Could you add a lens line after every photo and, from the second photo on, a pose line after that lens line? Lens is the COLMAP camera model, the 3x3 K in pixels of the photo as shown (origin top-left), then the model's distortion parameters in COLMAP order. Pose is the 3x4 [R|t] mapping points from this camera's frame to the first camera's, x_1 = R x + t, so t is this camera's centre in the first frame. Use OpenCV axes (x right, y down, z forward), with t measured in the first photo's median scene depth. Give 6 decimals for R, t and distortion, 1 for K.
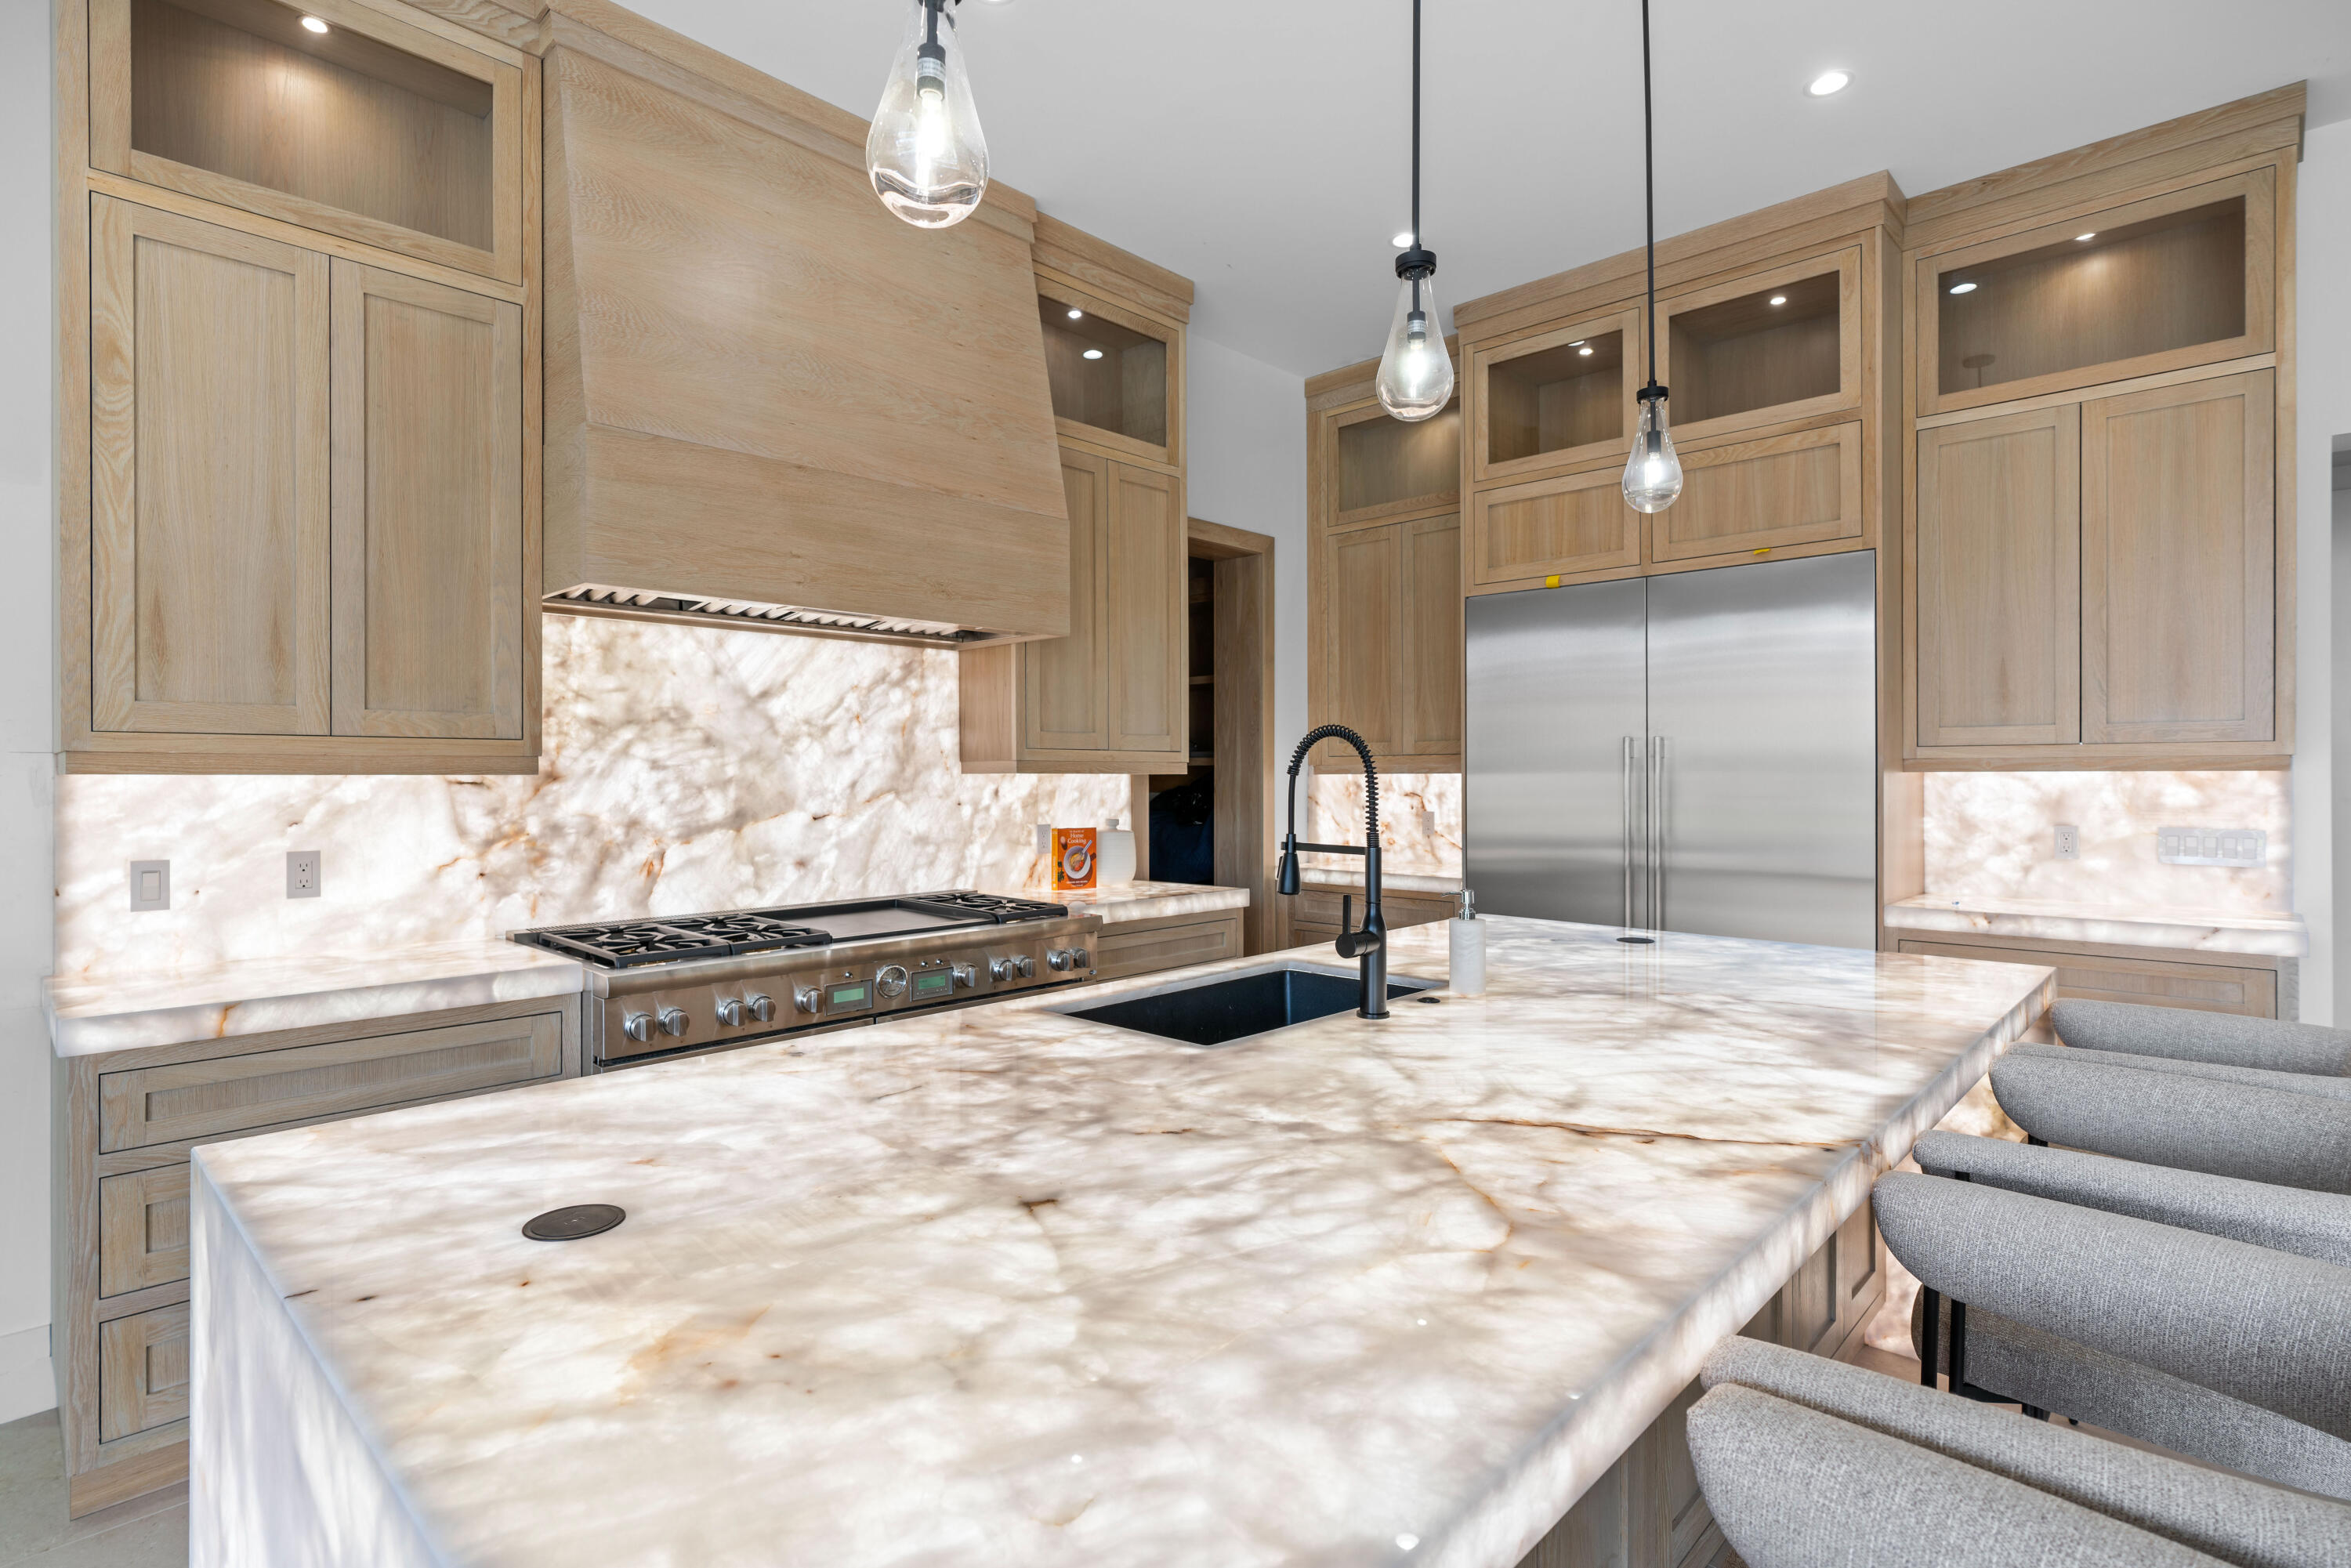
lens RADIAL K [[1244.5, 0, 1185.3], [0, 1244.5, 768.8], [0, 0, 1]] dist [0.007489, 0.000949]
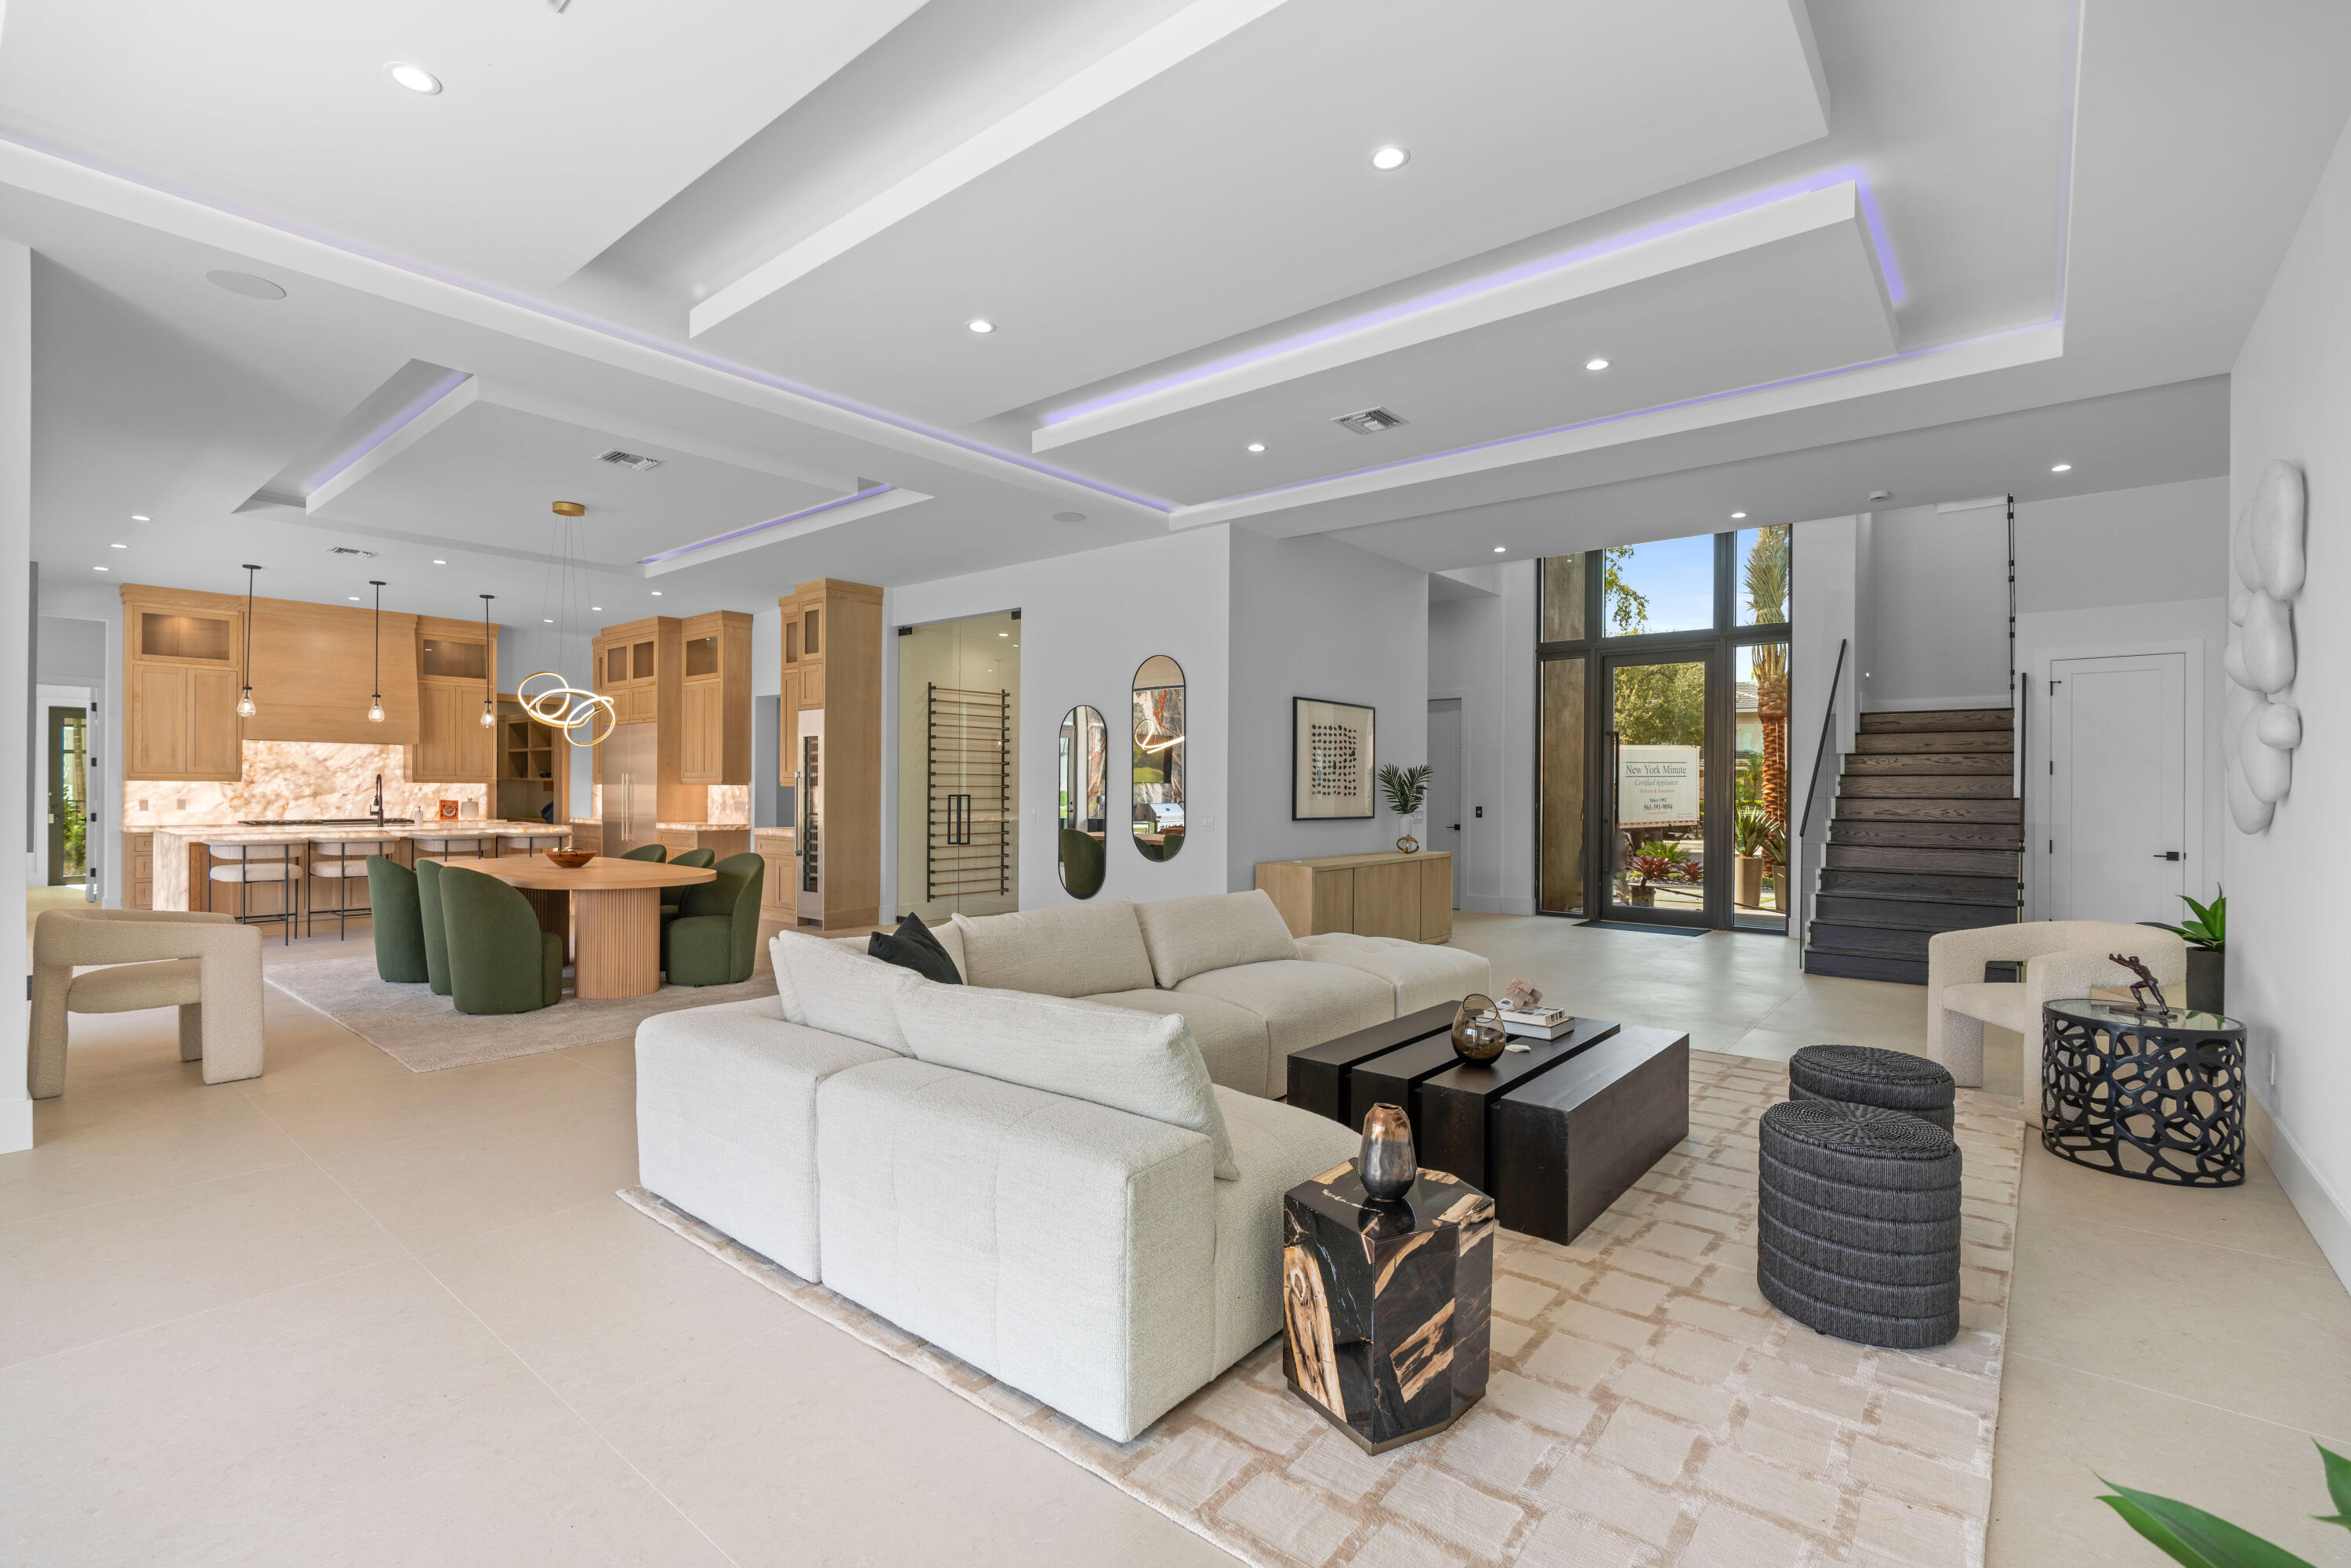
lens RADIAL K [[1053.3, 0, 1175.5], [0, 1053.3, 784.0], [0, 0, 1]] dist [-0.011108, 0.000062]
pose [[0.995116, 0.006812, 0.098480, 2.006965], [-0.006588, 0.999975, -0.002605, 0.001035], [-0.098495, 0.001943, 0.995136, -2.489000]]
